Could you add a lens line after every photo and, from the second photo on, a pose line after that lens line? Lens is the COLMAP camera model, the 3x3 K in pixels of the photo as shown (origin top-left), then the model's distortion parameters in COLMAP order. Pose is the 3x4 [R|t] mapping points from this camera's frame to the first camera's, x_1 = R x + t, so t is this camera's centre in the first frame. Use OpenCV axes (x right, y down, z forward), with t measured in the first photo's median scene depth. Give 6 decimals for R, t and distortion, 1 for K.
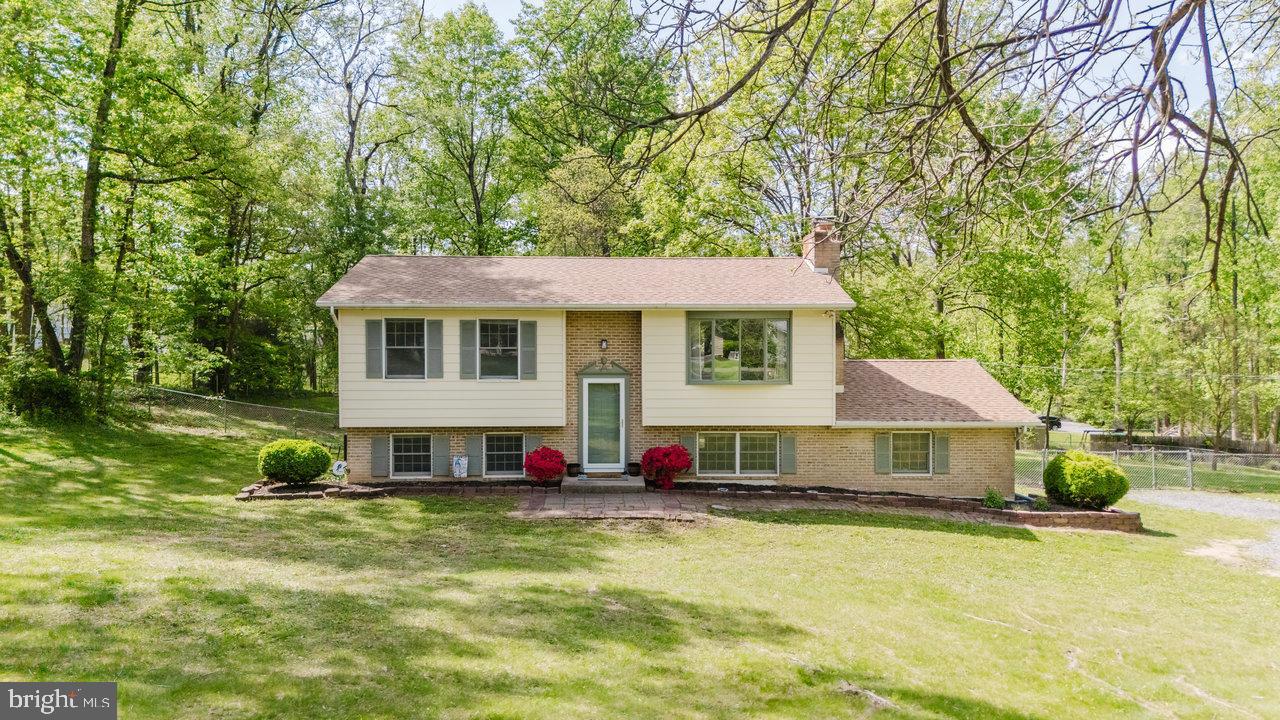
lens RADIAL K [[907.6, 0, 640.0], [0, 907.6, 360.0], [0, 0, 1]] dist [0.091729, -0.092894]
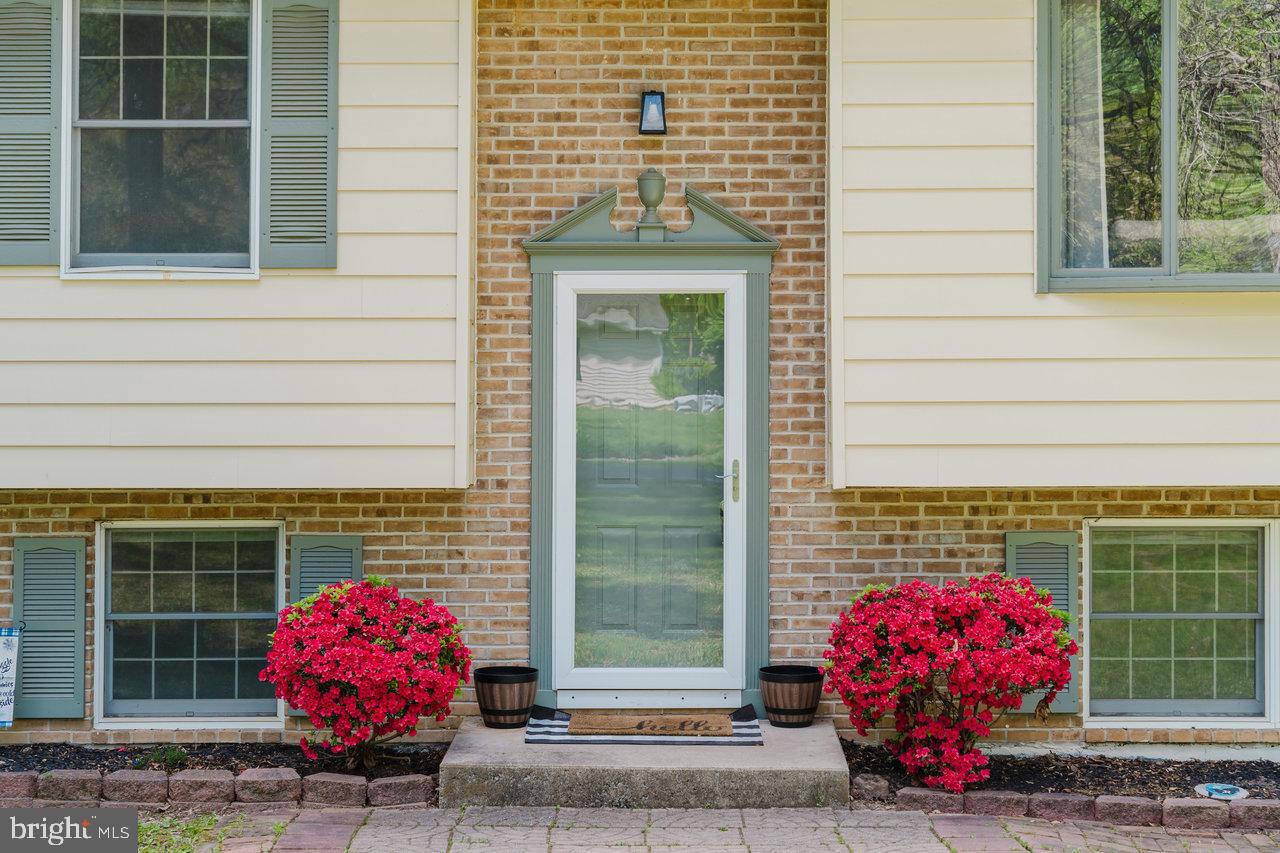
lens RADIAL K [[2399.6, 0, 682.0], [0, 2399.6, 336.6], [0, 0, 1]] dist [0.008351, 0.145295]
pose [[0.999519, -0.001136, -0.030990, -0.014522], [-0.000167, 0.999117, -0.042025, 0.059902], [0.031010, 0.042010, 0.998636, 0.430648]]
